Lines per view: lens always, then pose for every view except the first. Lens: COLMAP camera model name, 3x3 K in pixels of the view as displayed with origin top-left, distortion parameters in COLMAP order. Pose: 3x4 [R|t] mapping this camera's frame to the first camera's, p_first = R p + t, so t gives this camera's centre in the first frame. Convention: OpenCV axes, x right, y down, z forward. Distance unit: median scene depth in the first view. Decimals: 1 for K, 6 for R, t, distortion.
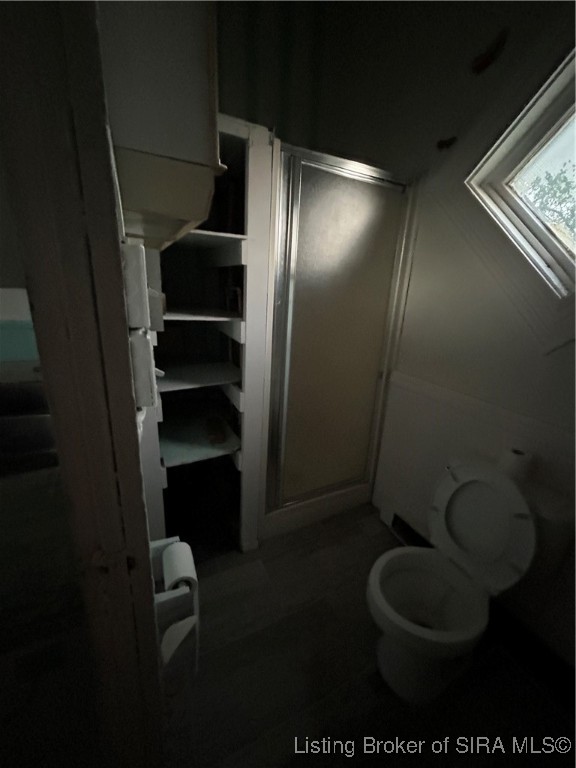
lens RADIAL K [[309.2, 0, 287.6], [0, 309.2, 383.0], [0, 0, 1]] dist [0.003003, 0.000400]
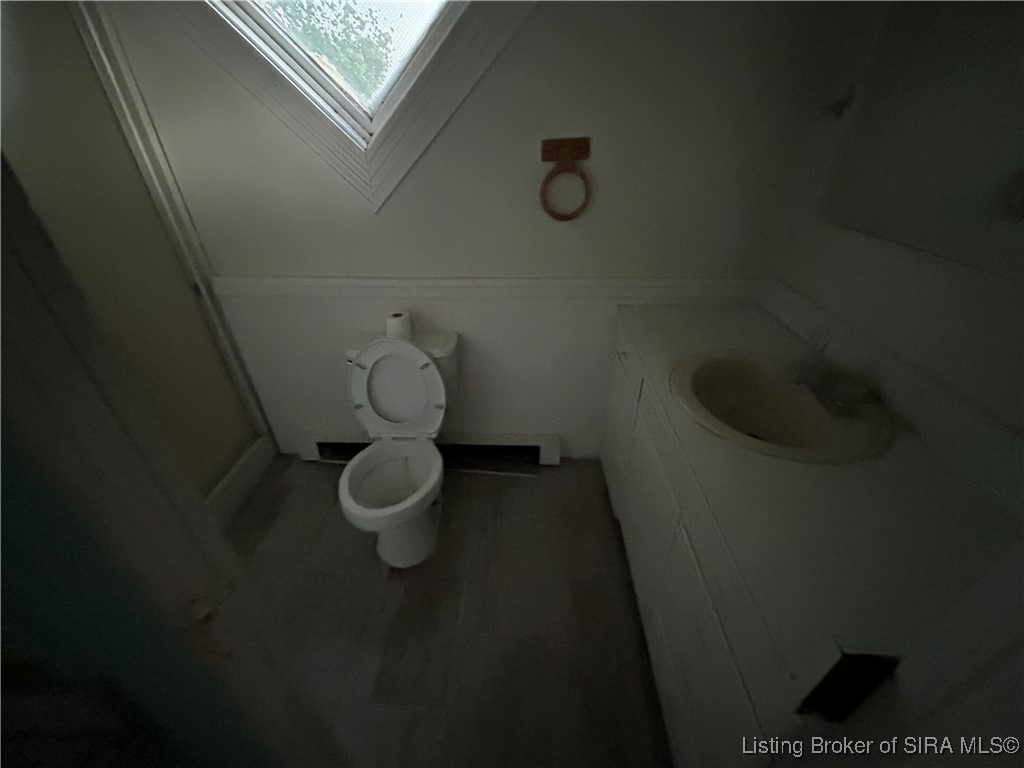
lens RADIAL K [[412.3, 0, 512.8], [0, 412.3, 383.8], [0, 0, 1]] dist [0.003003, 0.000400]
pose [[0.473857, -0.518855, 0.711512, -0.172655], [0.290012, 0.854859, 0.430244, -0.061864], [-0.831476, 0.002473, 0.555554, -0.092350]]
